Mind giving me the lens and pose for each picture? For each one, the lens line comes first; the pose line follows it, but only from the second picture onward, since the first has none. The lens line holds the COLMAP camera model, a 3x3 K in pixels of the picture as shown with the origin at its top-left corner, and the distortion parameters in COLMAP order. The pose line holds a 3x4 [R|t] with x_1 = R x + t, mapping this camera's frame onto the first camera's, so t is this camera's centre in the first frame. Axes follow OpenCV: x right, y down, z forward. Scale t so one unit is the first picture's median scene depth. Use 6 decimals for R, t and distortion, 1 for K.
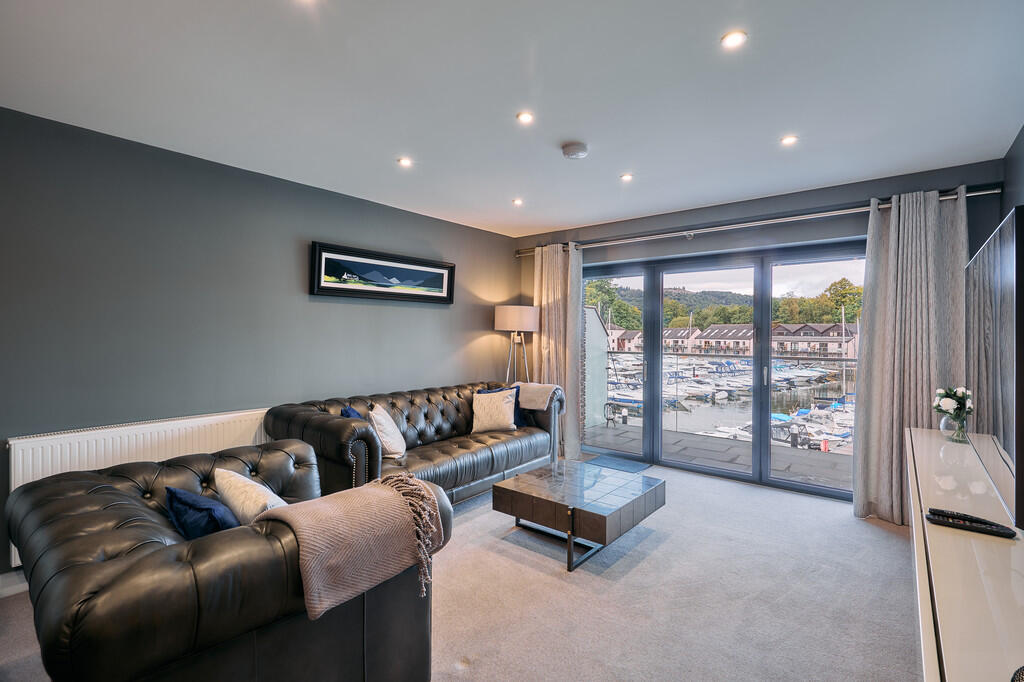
lens RADIAL K [[473.0, 0, 514.7], [0, 473.0, 334.5], [0, 0, 1]] dist [0.000084, 0.000347]
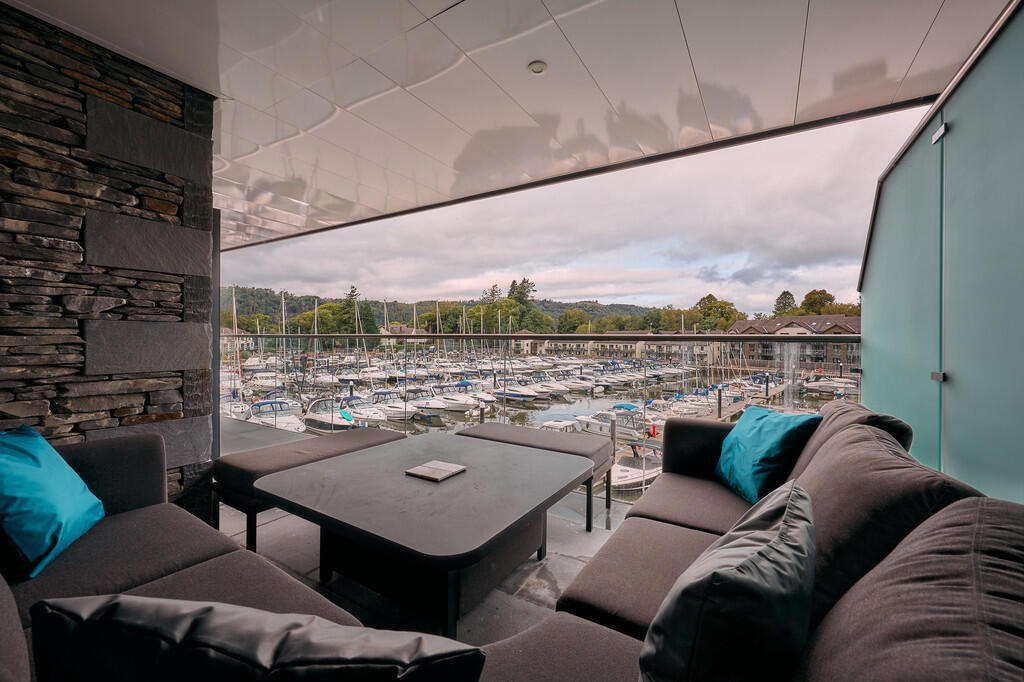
lens RADIAL K [[409.8, 0, 512.0], [0, 409.8, 341.0], [0, 0, 1]] dist [0.000428, 0.000118]
pose [[0.991163, 0.002173, 0.132629, 0.152670], [-0.002452, 0.999995, 0.001941, 0.009919], [-0.132624, -0.002249, 0.991164, 0.023222]]
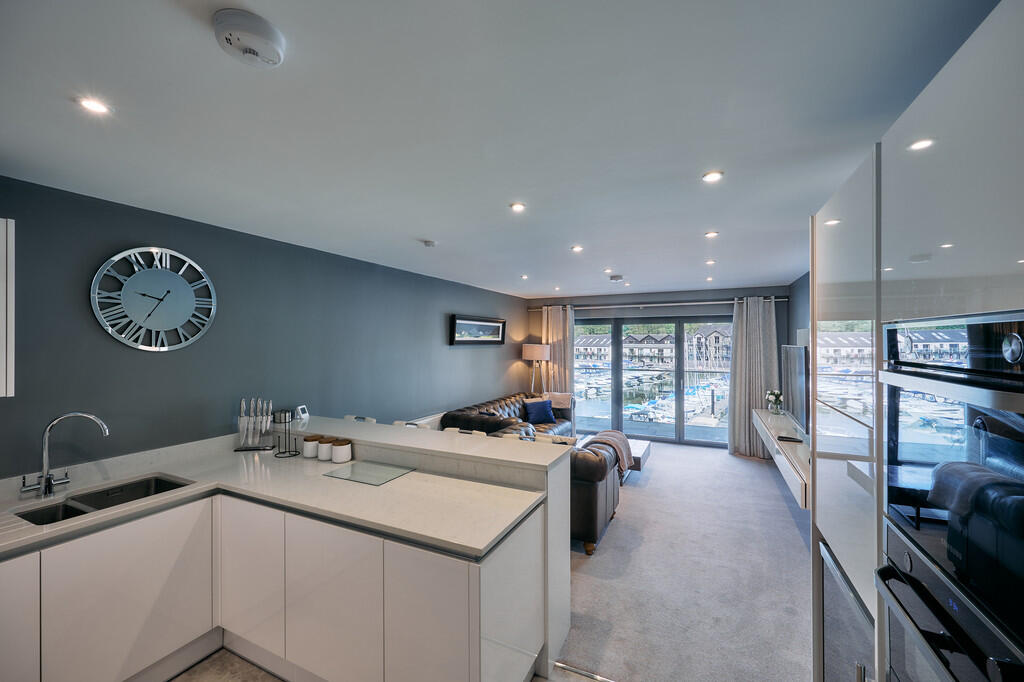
lens RADIAL K [[411.3, 0, 511.5], [0, 411.3, 337.5], [0, 0, 1]] dist [0.000570, 0.000151]
pose [[0.971826, -0.002838, 0.235680, -0.063152], [0.005698, 0.999918, -0.011452, -0.010504], [-0.235629, 0.012472, 0.971763, -0.051992]]
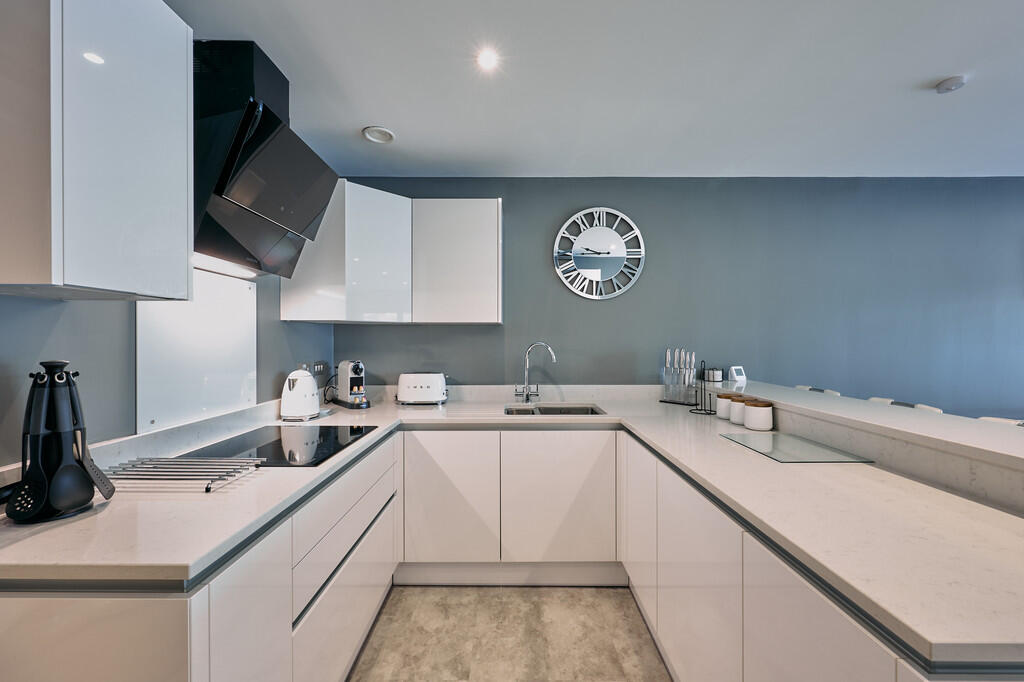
lens RADIAL K [[409.8, 0, 512.0], [0, 409.8, 341.0], [0, 0, 1]] dist [0.000428, 0.000118]
pose [[0.631283, -0.003605, -0.775544, -0.053467], [-0.001610, 0.999981, -0.005959, 0.000098], [0.775551, 0.005010, 0.631265, -0.030865]]
